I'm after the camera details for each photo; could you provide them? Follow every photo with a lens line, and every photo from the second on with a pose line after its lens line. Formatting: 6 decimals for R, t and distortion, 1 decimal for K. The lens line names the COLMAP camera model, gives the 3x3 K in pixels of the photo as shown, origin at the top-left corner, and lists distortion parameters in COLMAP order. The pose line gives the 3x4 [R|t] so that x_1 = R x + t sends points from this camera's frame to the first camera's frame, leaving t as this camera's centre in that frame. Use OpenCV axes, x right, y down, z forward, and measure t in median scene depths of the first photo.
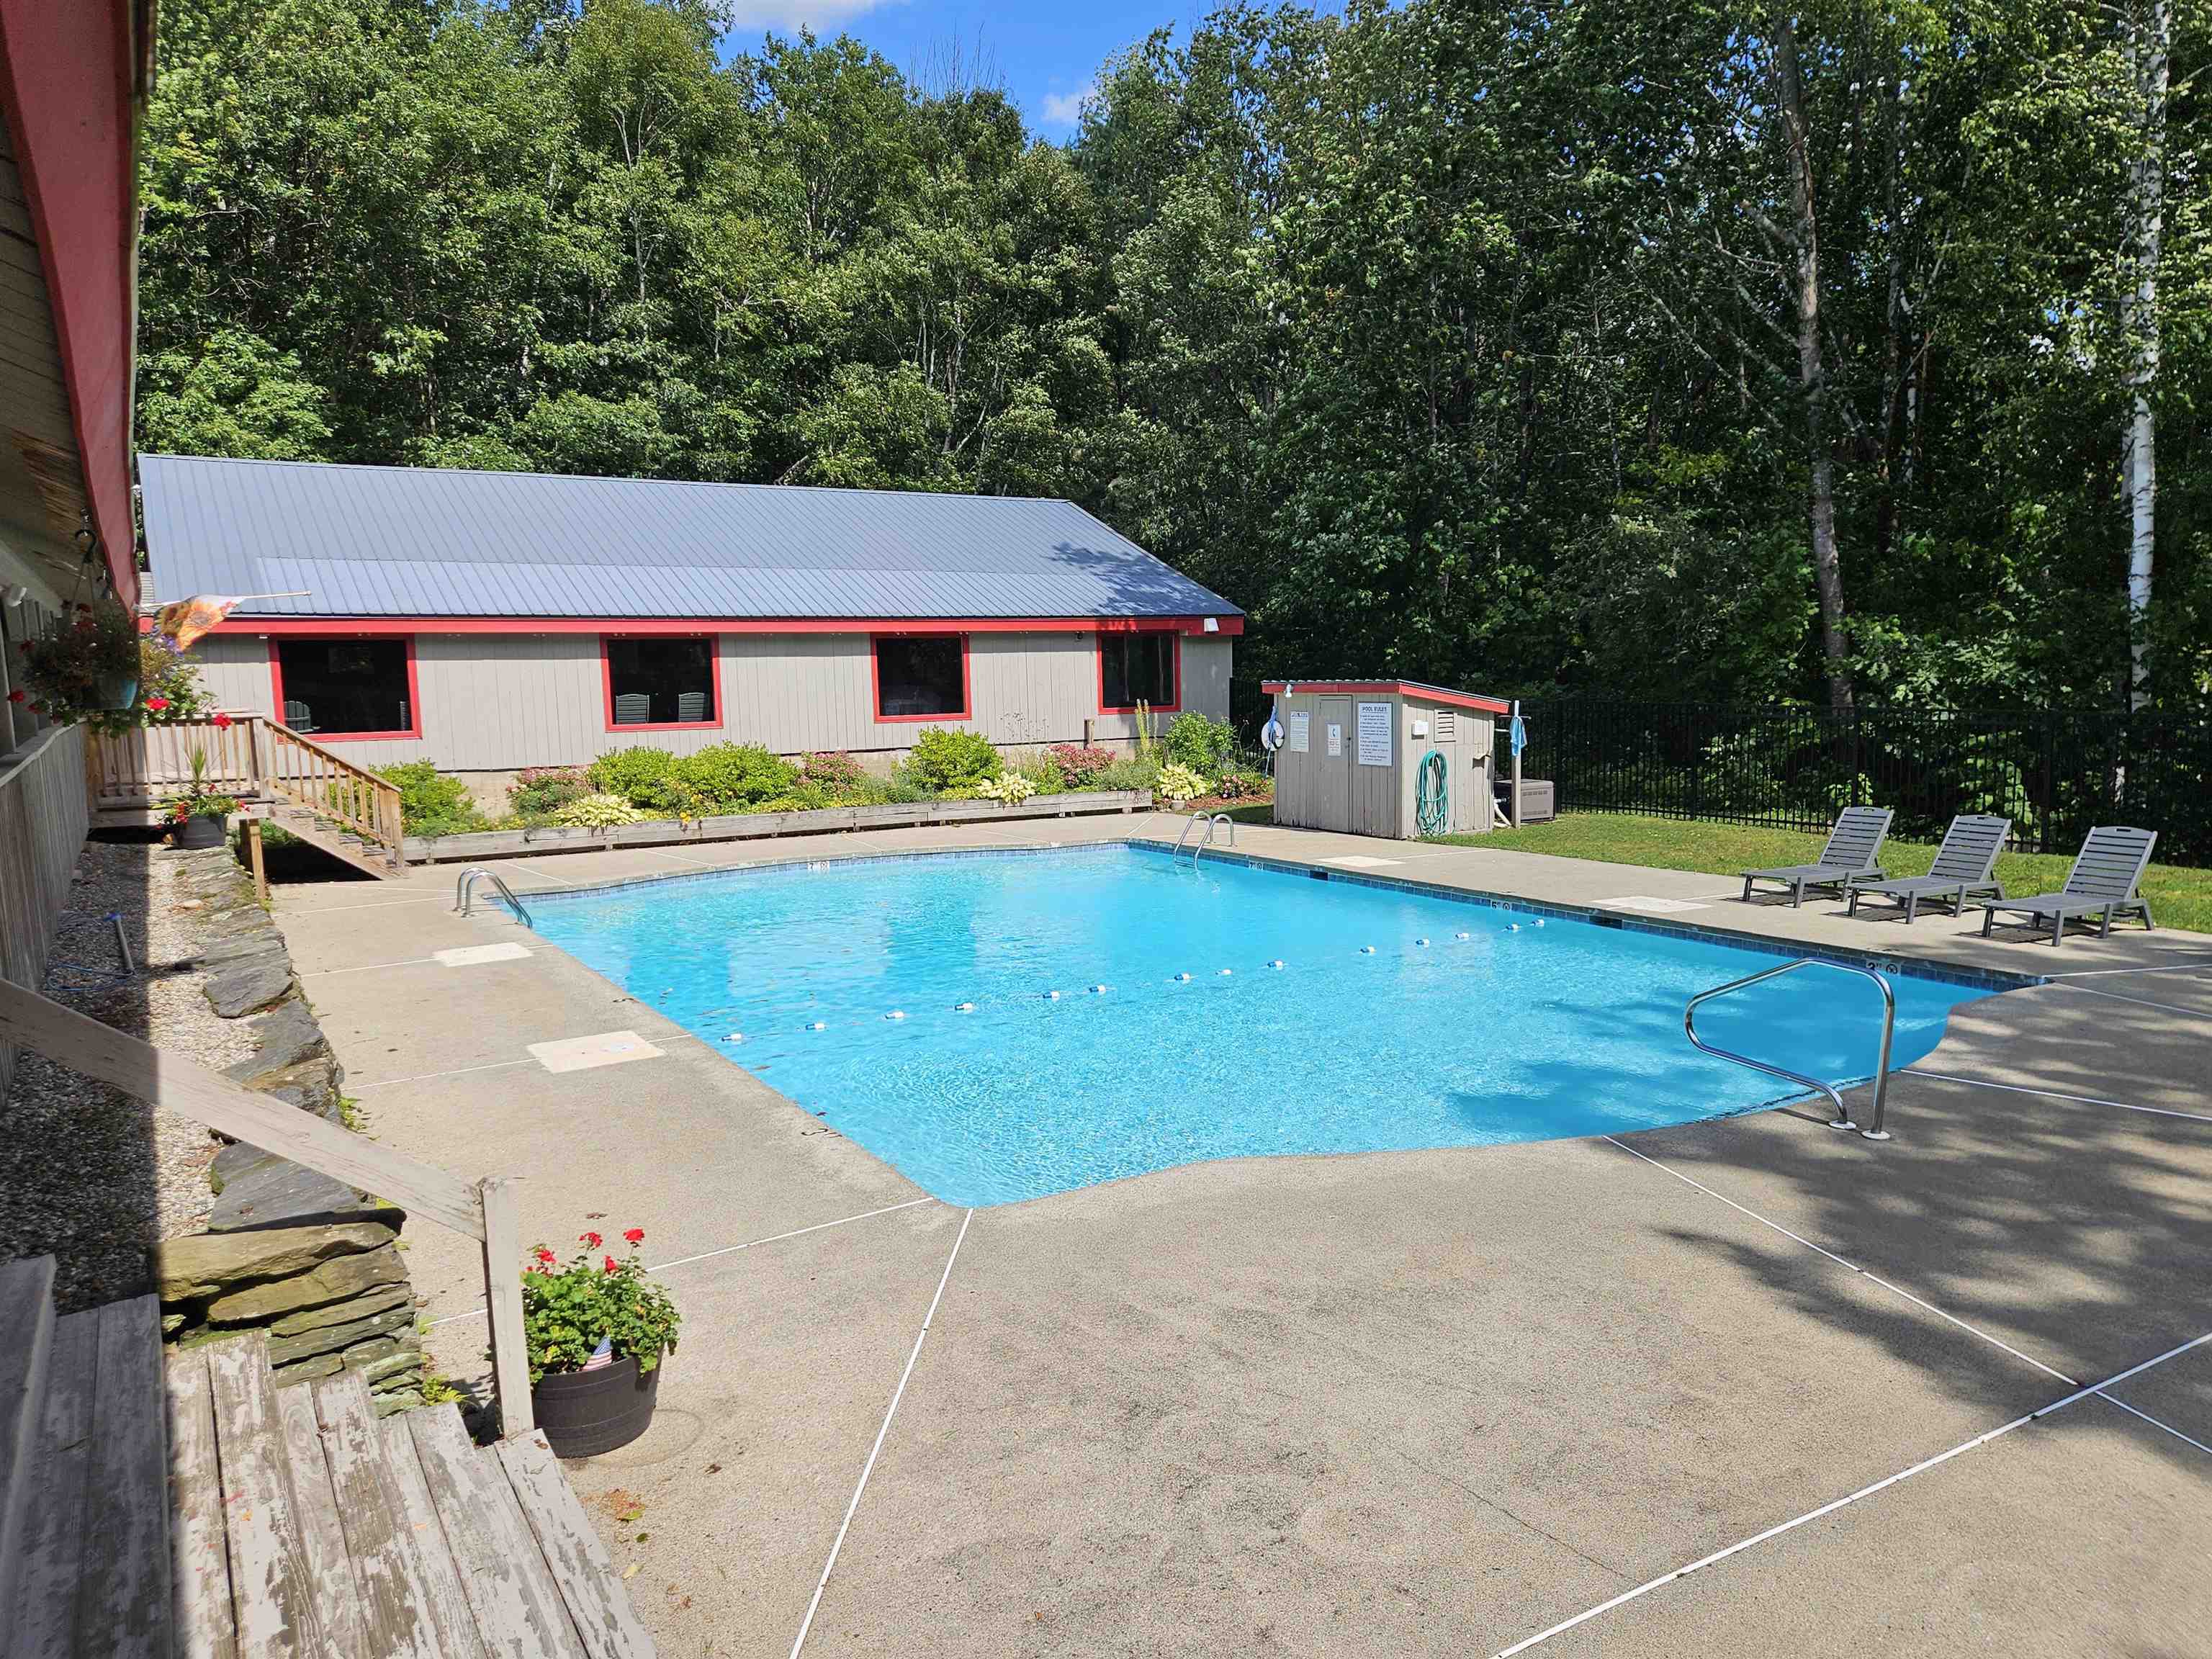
lens RADIAL K [[1518.1, 0, 1106.0], [0, 1518.1, 829.5], [0, 0, 1]] dist [0.080242, -0.070688]
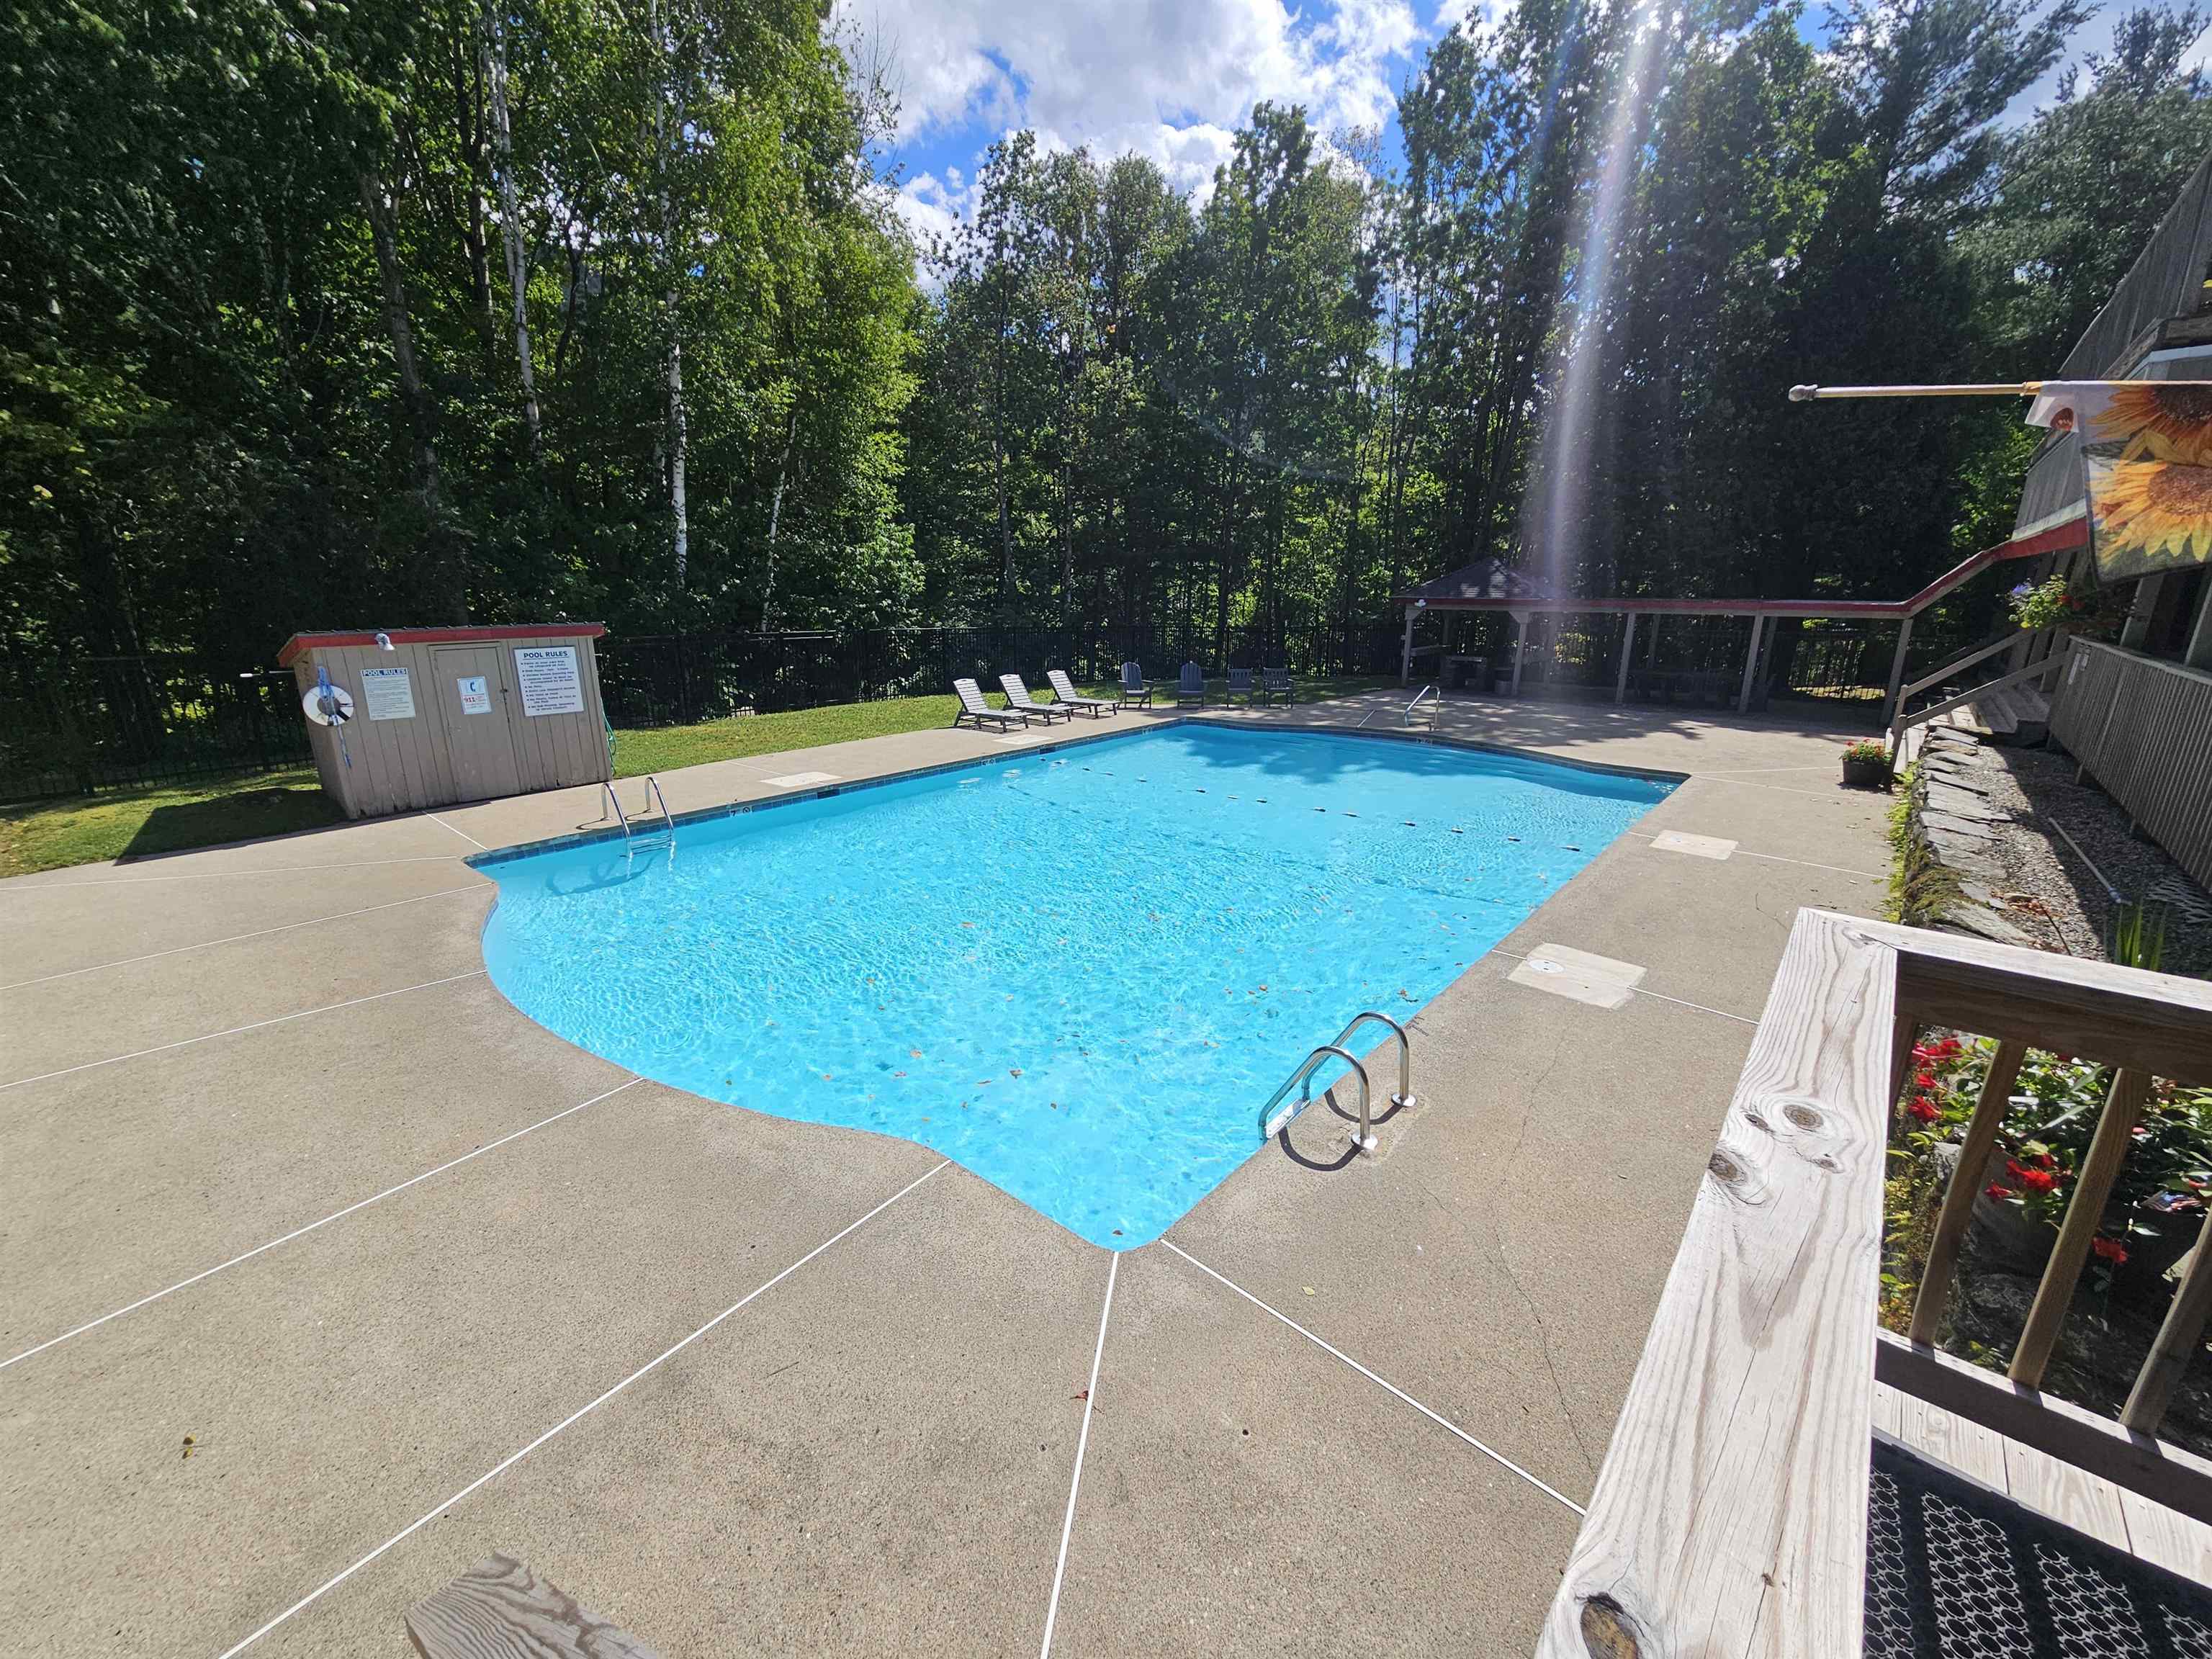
lens RADIAL K [[880.0, 0, 1095.3], [0, 880.0, 834.2], [0, 0, 1]] dist [-0.000757, -0.000029]
pose [[-0.283223, -0.239657, 0.928627, -0.420264], [0.110552, 0.953662, 0.279835, -0.081132], [-0.952661, 0.181917, -0.243605, 0.755658]]
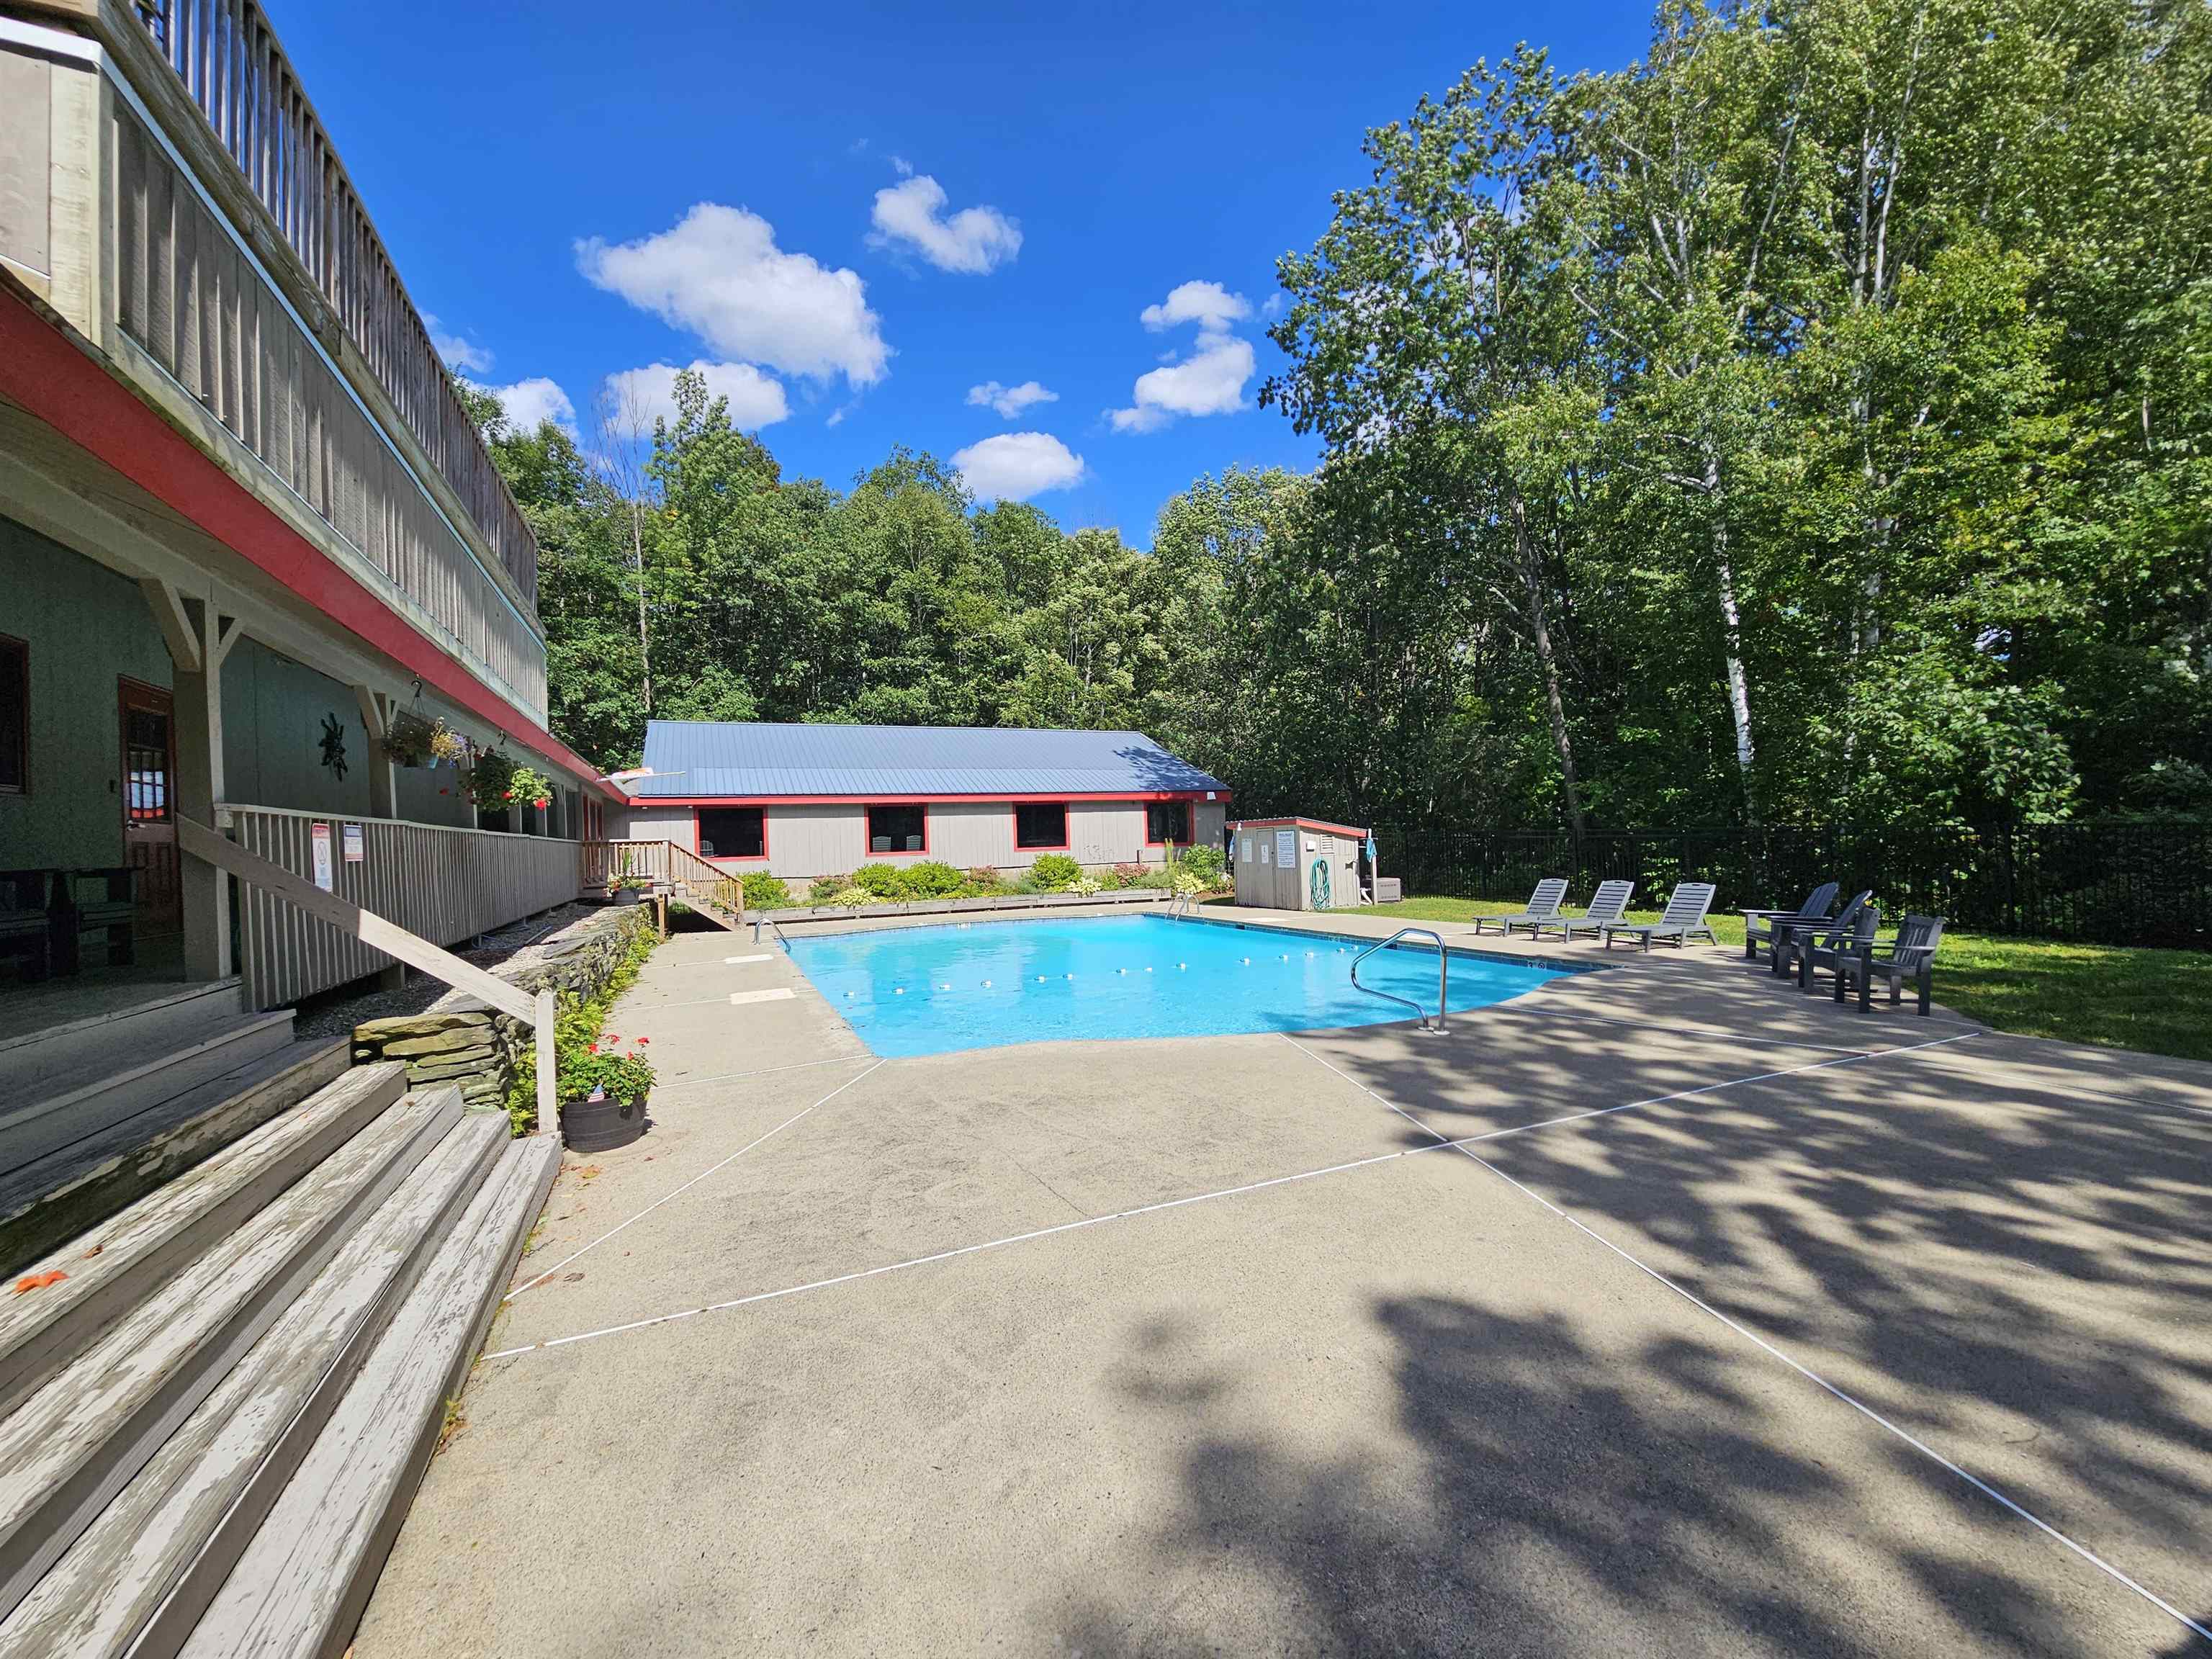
lens RADIAL K [[880.0, 0, 1095.3], [0, 880.0, 834.2], [0, 0, 1]] dist [-0.000757, -0.000029]
pose [[0.991990, -0.012924, -0.125651, 0.081173], [-0.001496, 0.993480, -0.113999, 0.030311], [0.126305, 0.113274, 0.985503, -0.000393]]
